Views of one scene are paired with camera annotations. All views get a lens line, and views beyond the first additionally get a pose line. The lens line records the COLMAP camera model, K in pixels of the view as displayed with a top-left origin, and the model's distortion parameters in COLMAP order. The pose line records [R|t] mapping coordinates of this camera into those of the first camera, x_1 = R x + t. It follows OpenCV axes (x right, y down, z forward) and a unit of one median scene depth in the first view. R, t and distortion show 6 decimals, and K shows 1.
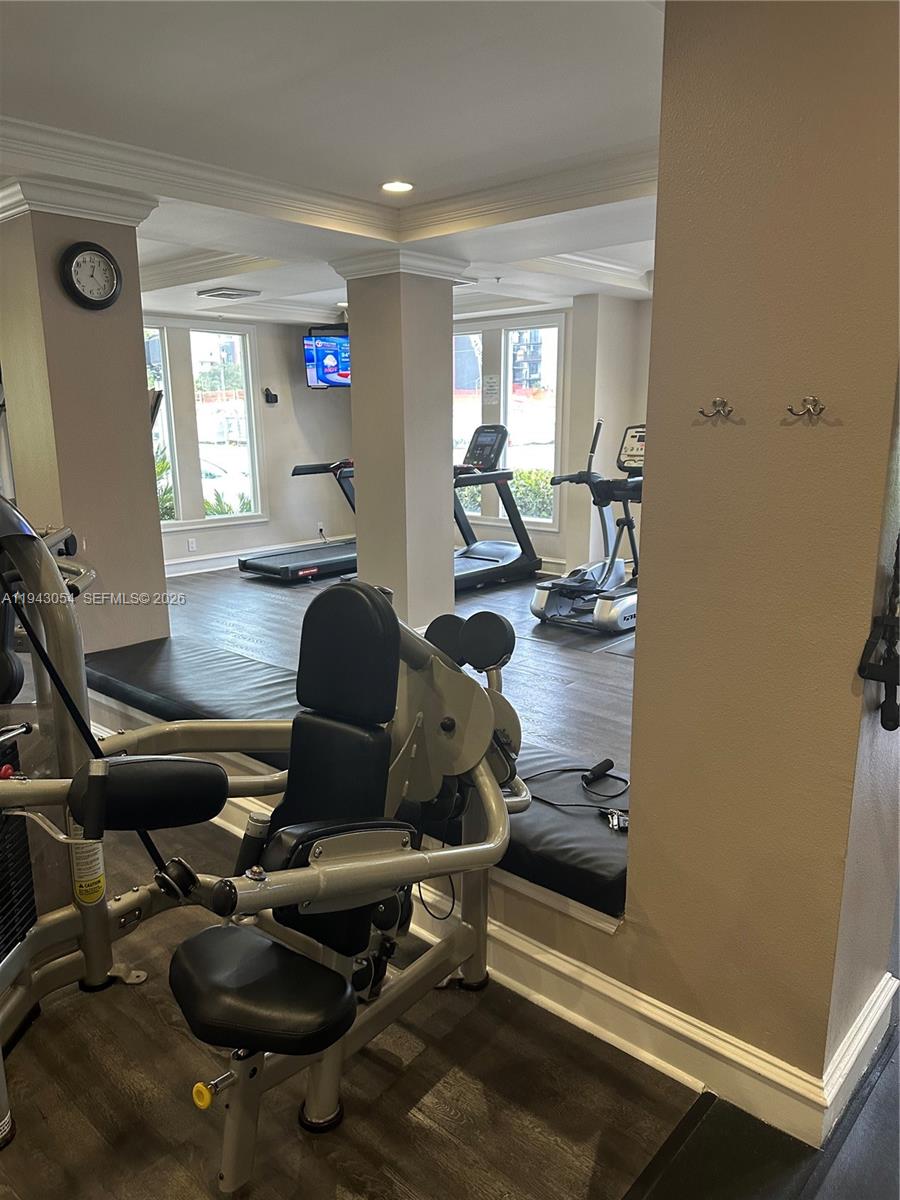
lens RADIAL K [[831.9, 0, 444.0], [0, 831.9, 601.5], [0, 0, 1]] dist [0.114783, -0.168256]
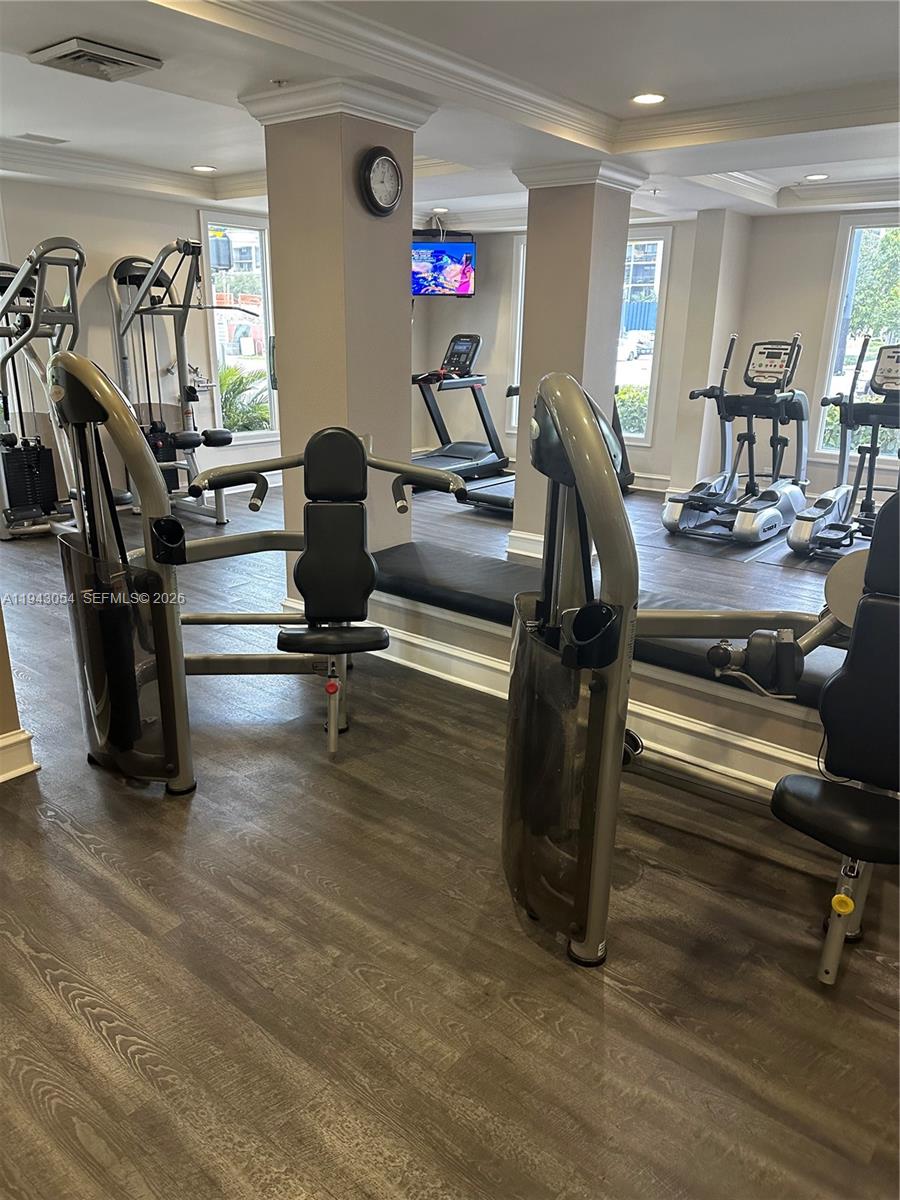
lens RADIAL K [[831.9, 0, 444.0], [0, 831.9, 601.5], [0, 0, 1]] dist [0.114783, -0.168256]
pose [[0.997825, 0.002678, 0.065868, -0.255032], [-0.009103, 0.995201, 0.097432, 0.010289], [-0.065291, -0.097819, 0.993060, -0.040119]]
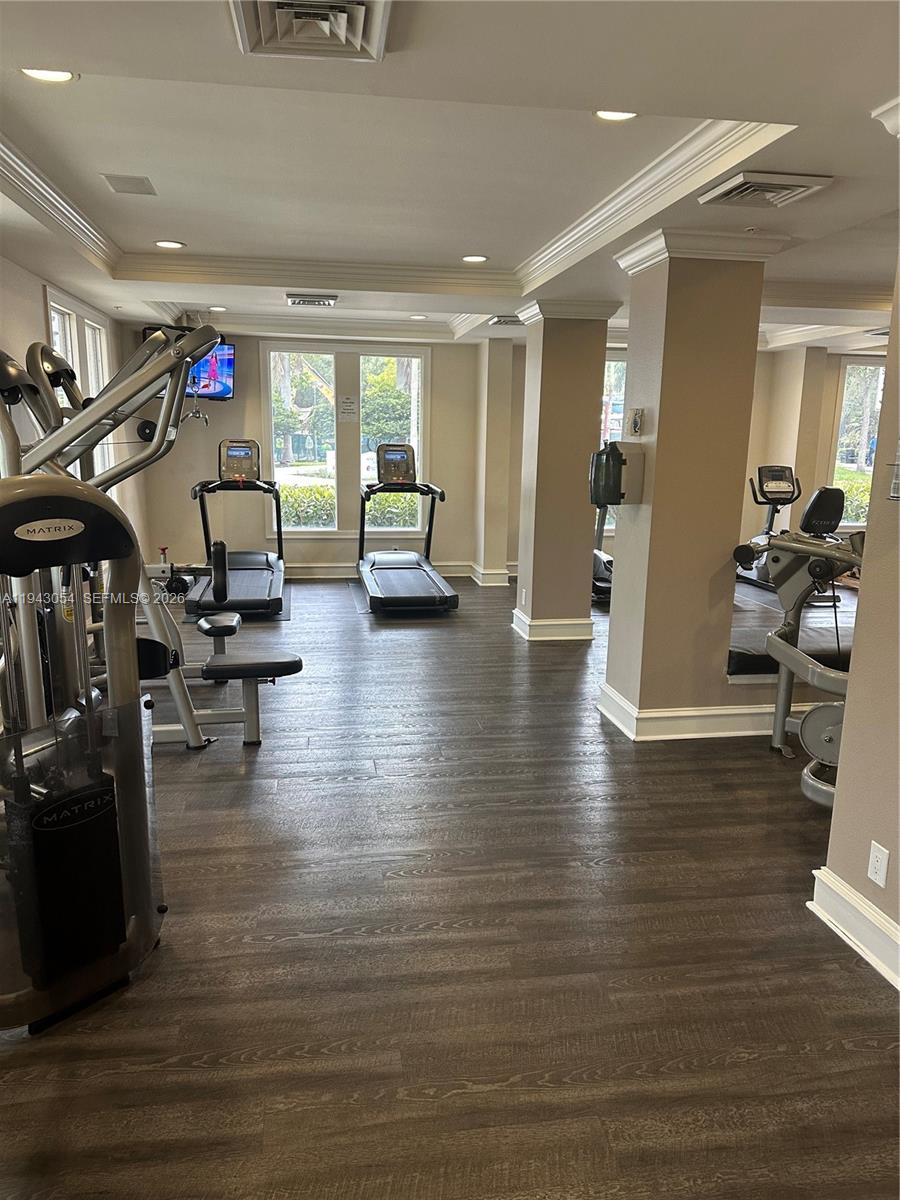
lens RADIAL K [[830.5, 0, 450.0], [0, 830.5, 600.0], [0, 0, 1]] dist [0.114444, -0.162563]
pose [[0.620992, -0.126089, 0.773609, -0.956627], [0.157105, 0.986970, 0.034752, -0.046877], [-0.767911, 0.099957, 0.632709, 0.358070]]
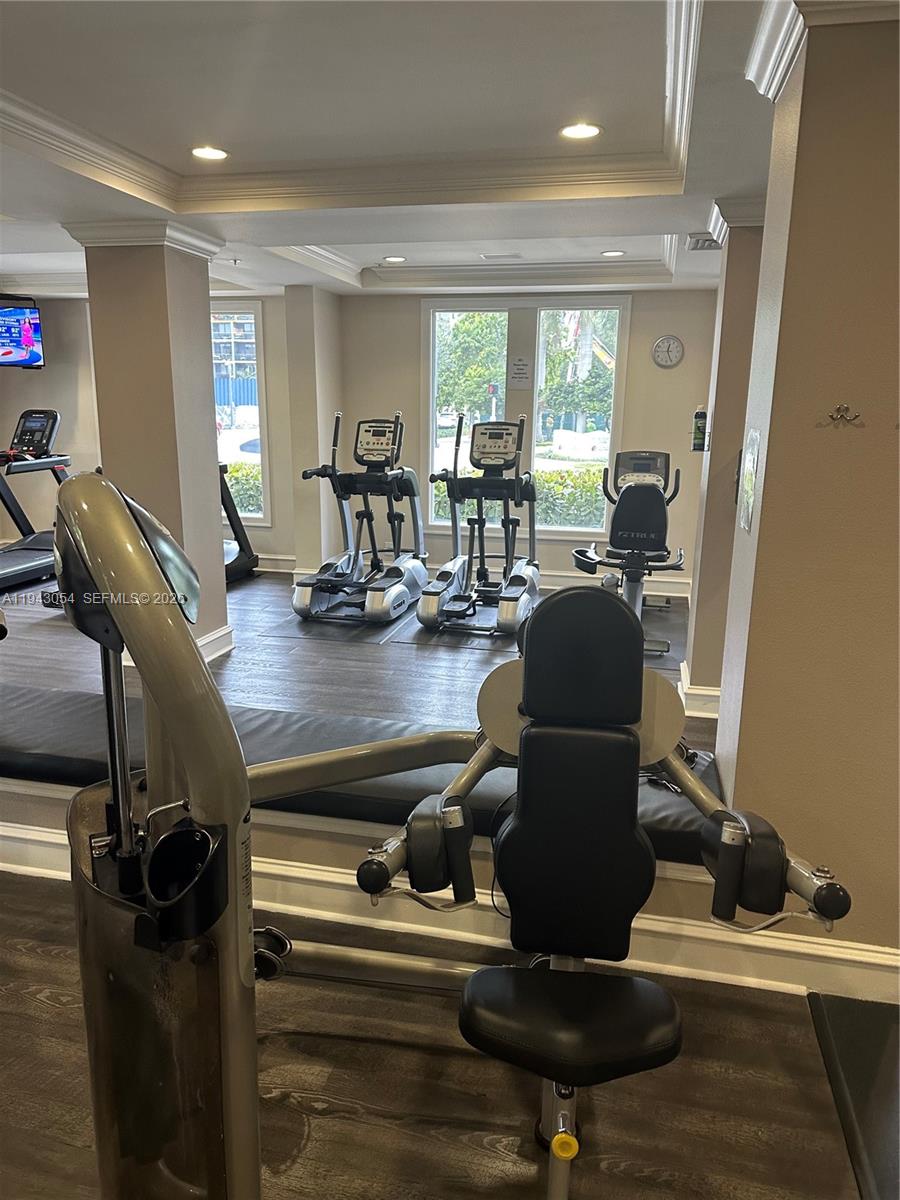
lens RADIAL K [[831.9, 0, 444.0], [0, 831.9, 601.5], [0, 0, 1]] dist [0.114783, -0.168256]
pose [[0.878020, -0.090826, 0.469927, -0.211006], [0.085857, 0.995792, 0.032045, -0.015007], [-0.470860, 0.012210, 0.882123, 0.062716]]
